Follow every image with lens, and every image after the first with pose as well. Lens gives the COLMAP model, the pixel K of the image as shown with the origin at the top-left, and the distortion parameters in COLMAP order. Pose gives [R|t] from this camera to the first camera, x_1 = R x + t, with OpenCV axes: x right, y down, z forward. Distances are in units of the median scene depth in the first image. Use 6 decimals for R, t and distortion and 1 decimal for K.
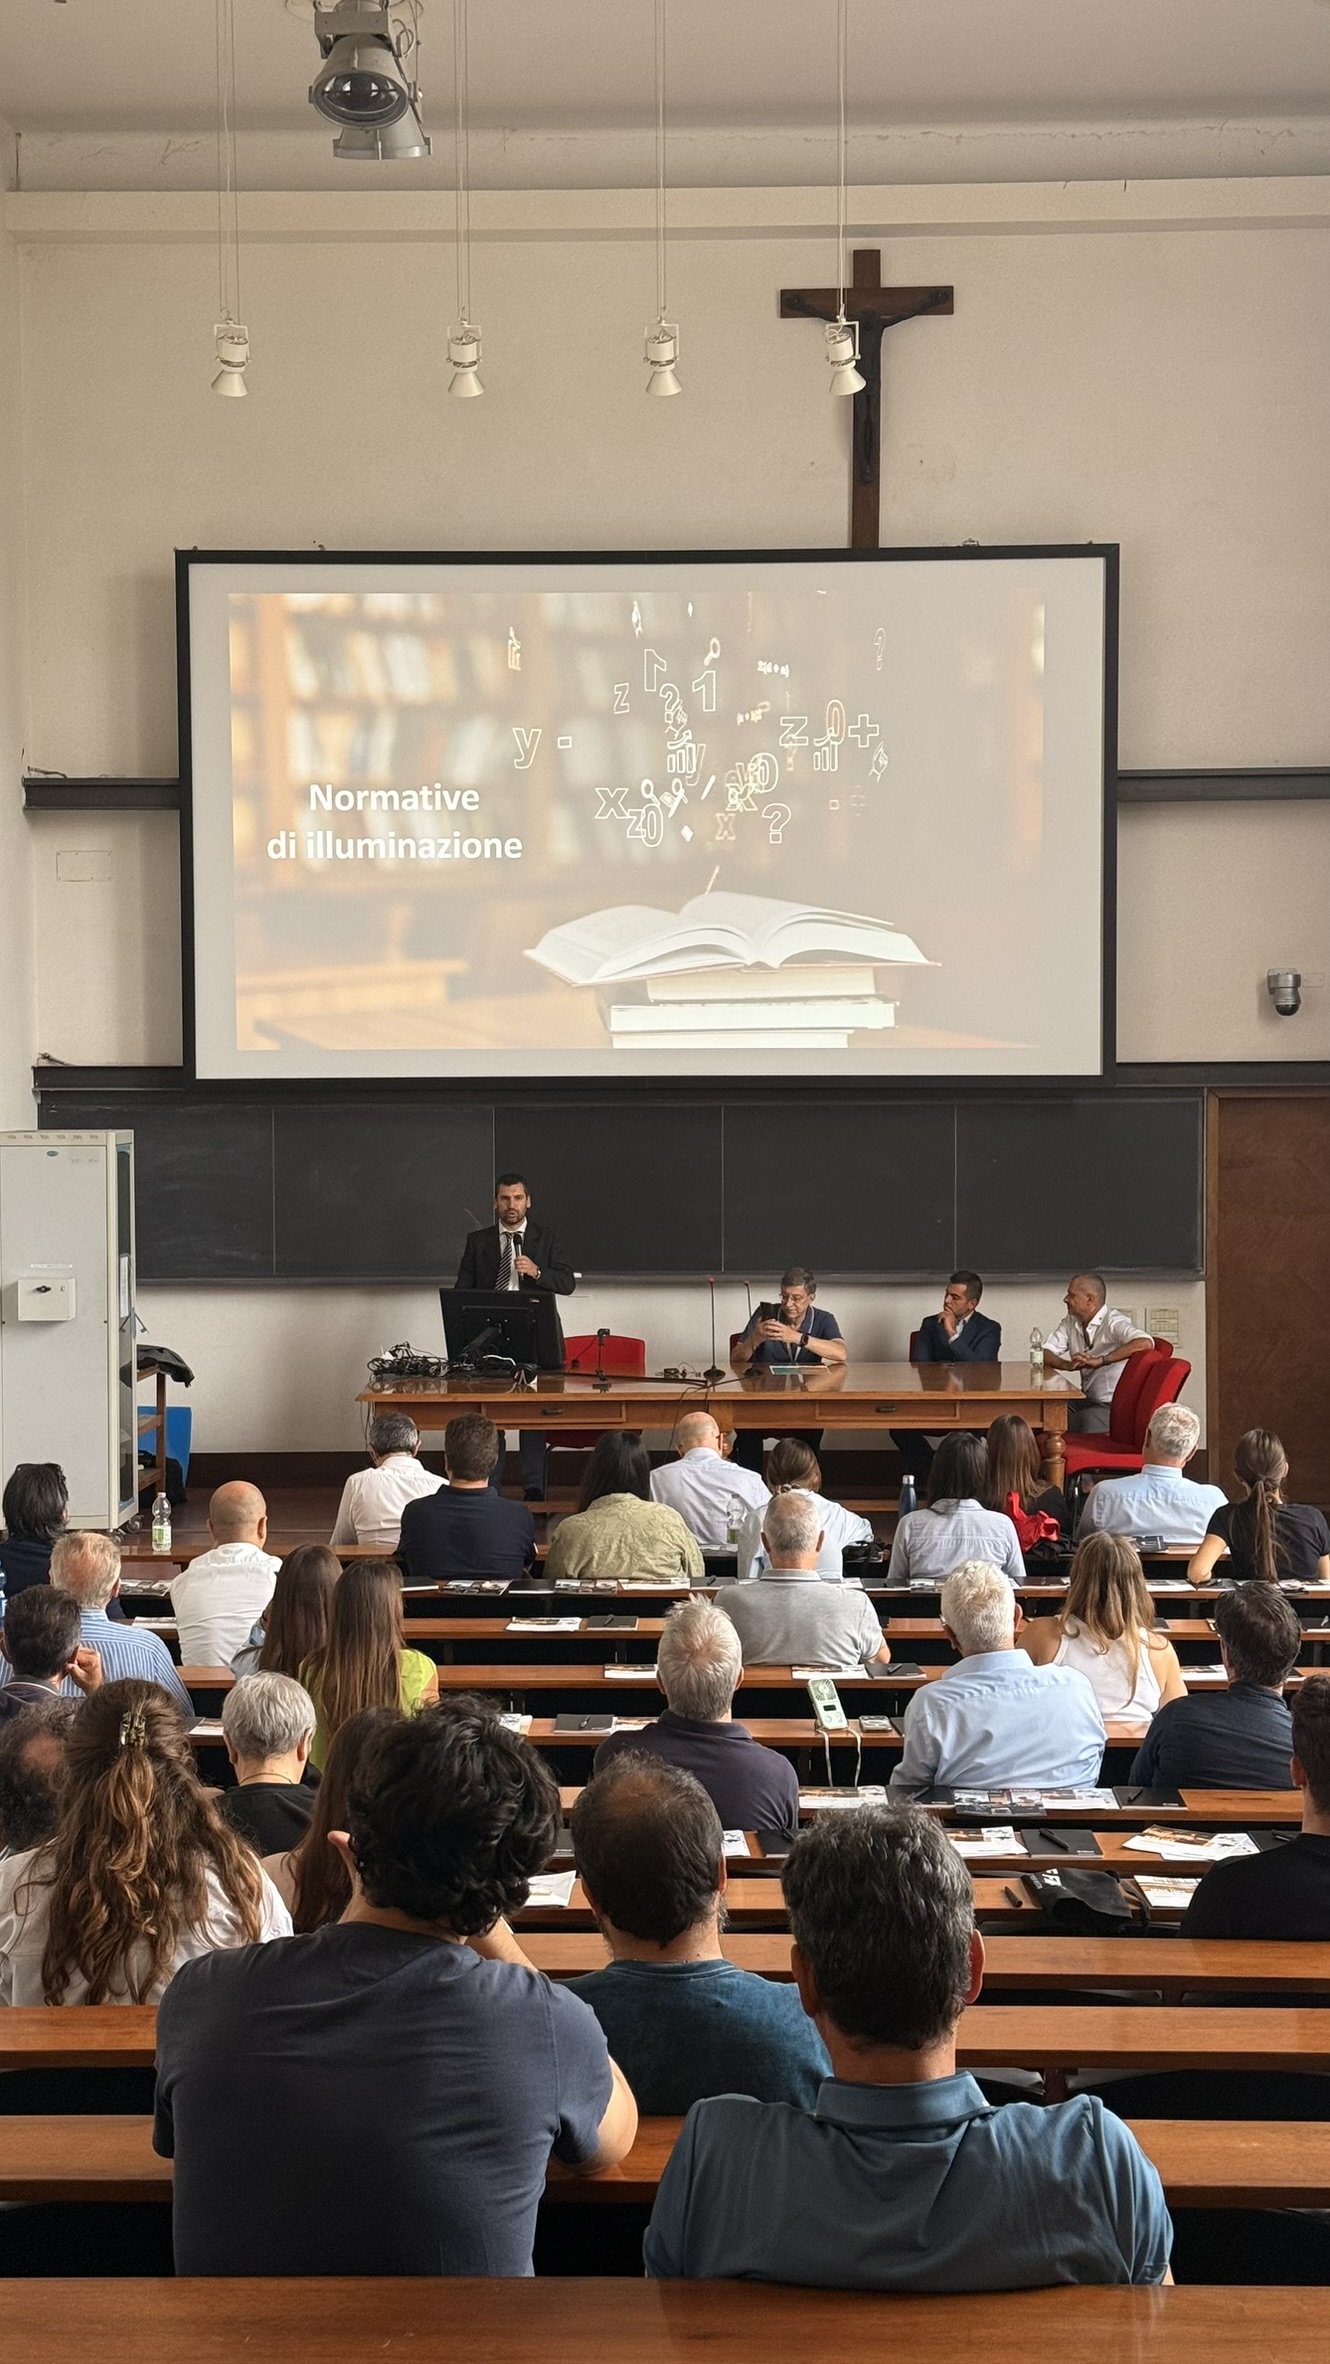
lens RADIAL K [[3123.6, 0, 682.9], [0, 3123.6, 1132.9], [0, 0, 1]] dist [0.236697, 0.000000]
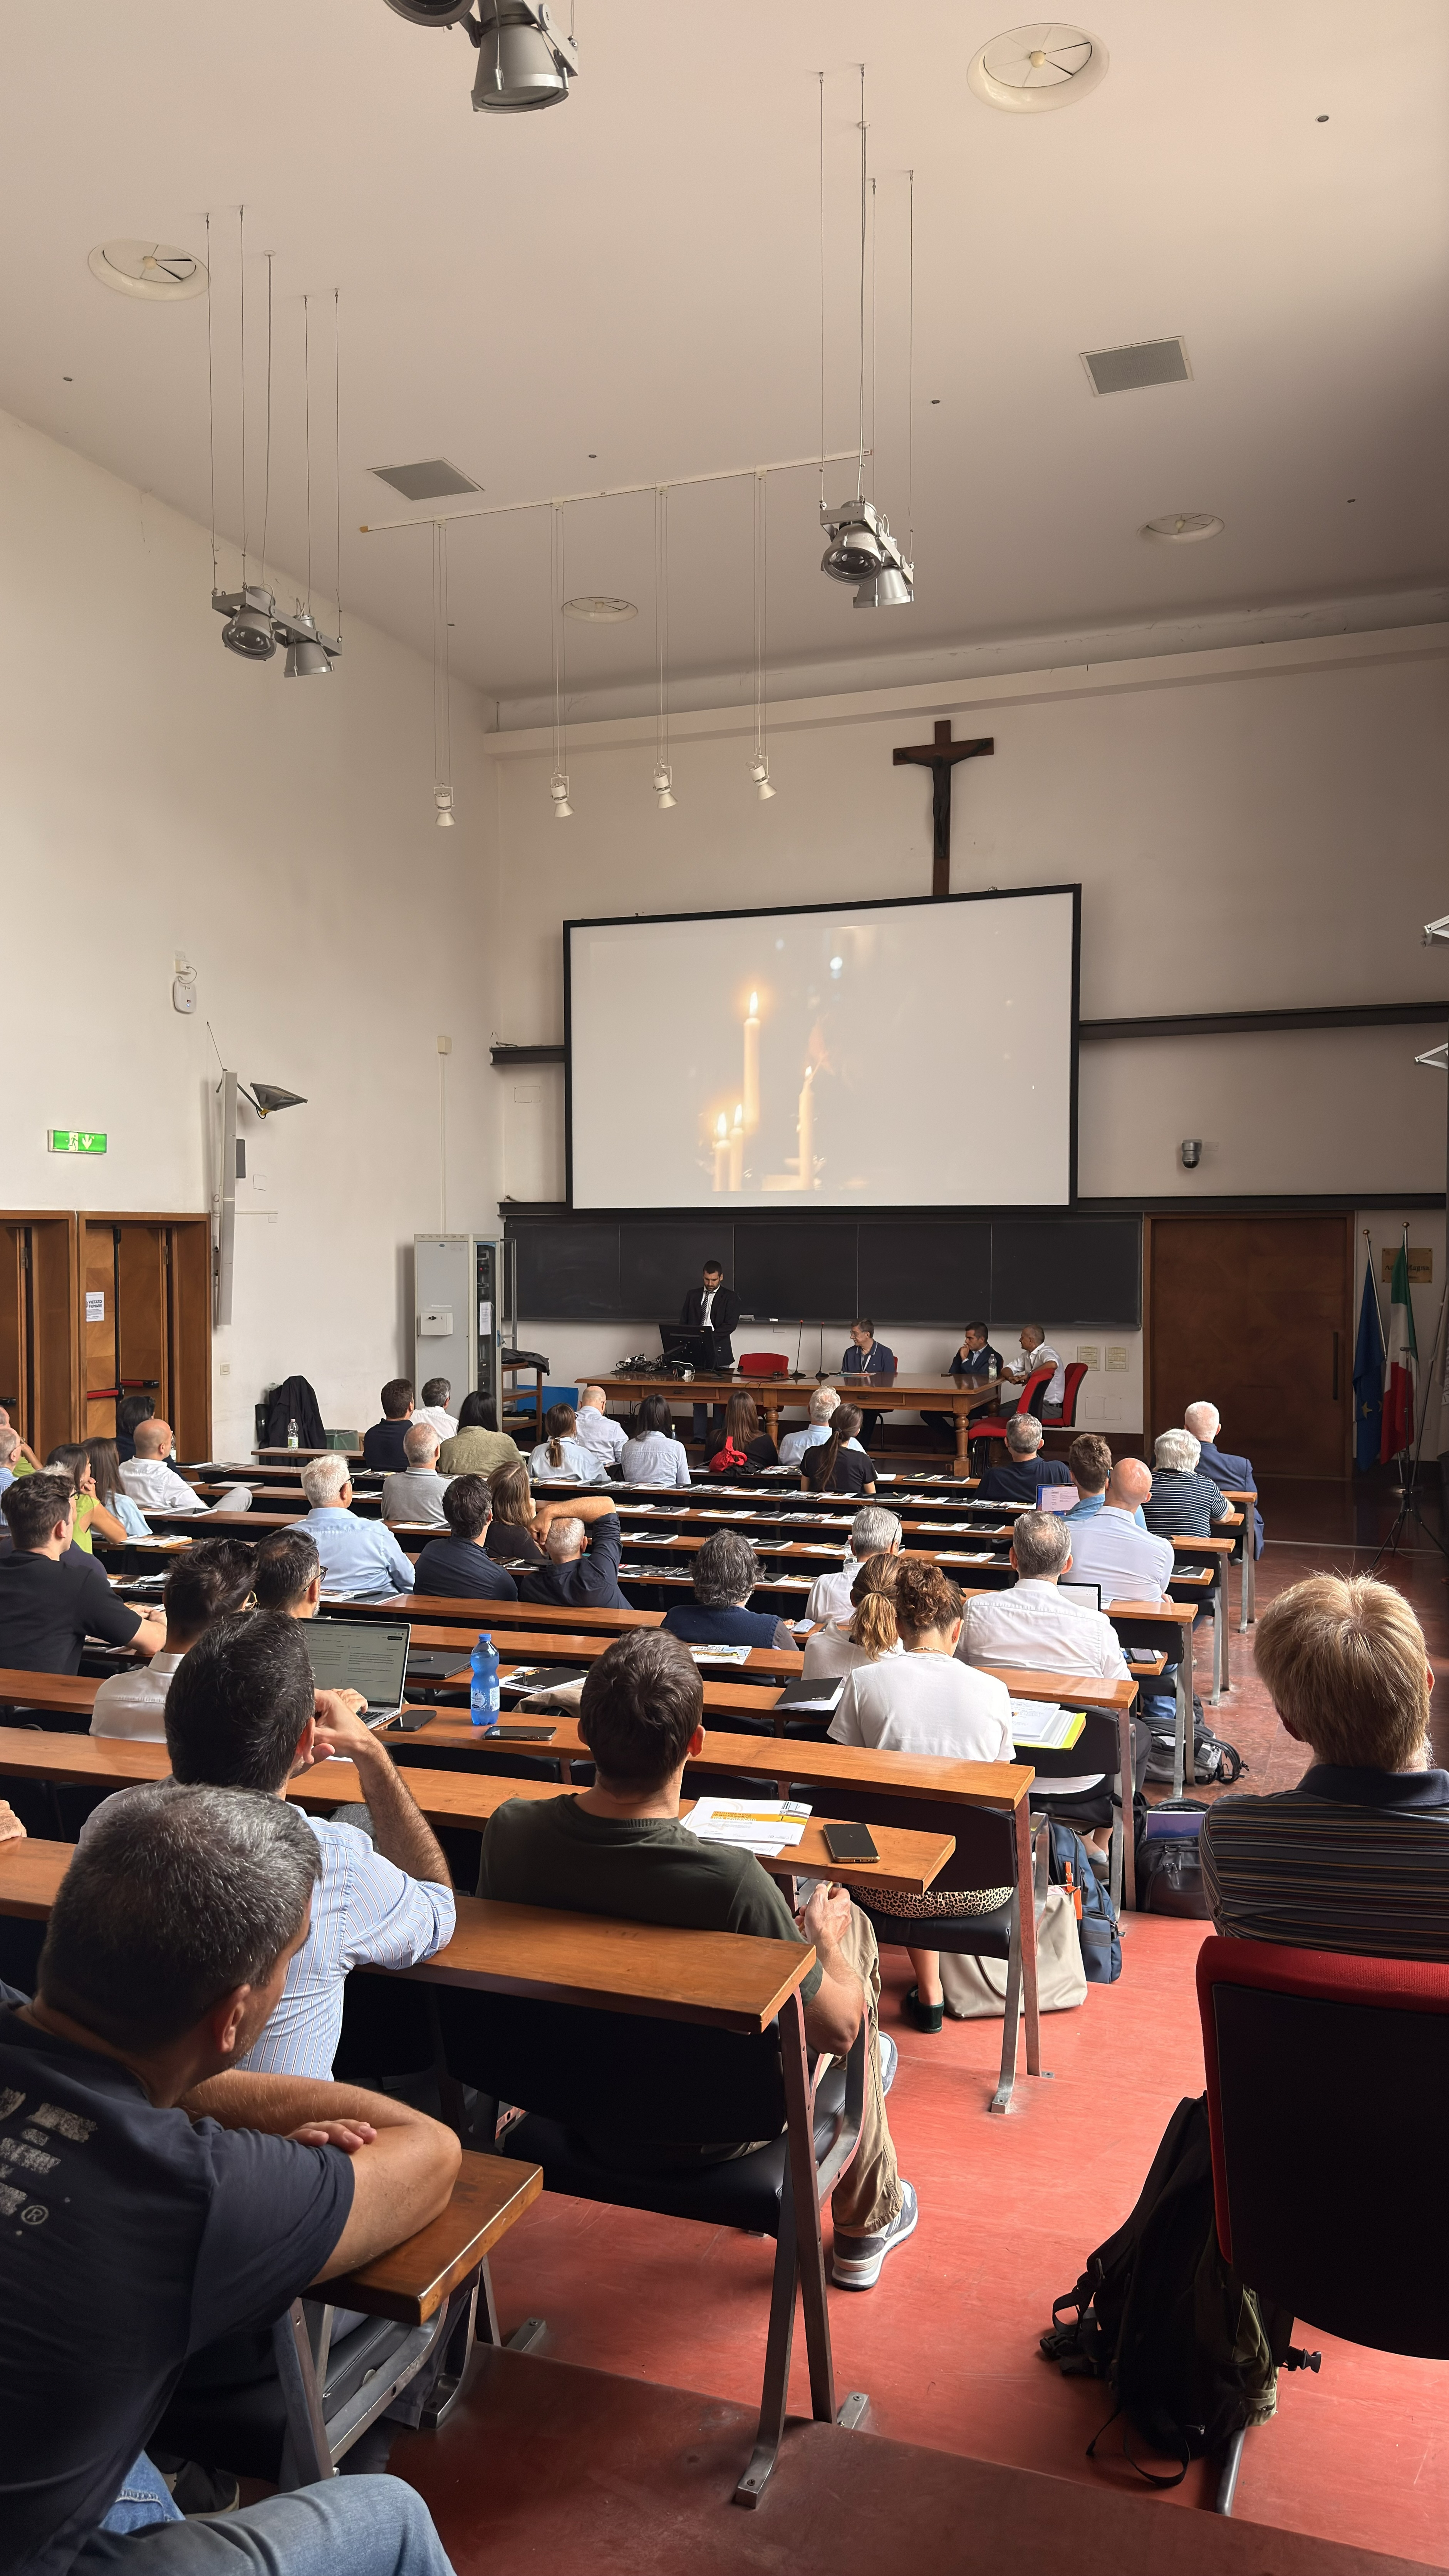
lens RADIAL K [[1823.4, 0, 718.2], [0, 1823.4, 1281.1], [0, 0, 1]] dist [0.092815, -0.055594]
pose [[0.937995, 0.012256, -0.346432, 0.293828], [-0.009181, 0.999903, 0.010518, 0.013055], [0.346527, -0.006685, 0.938016, 0.032660]]
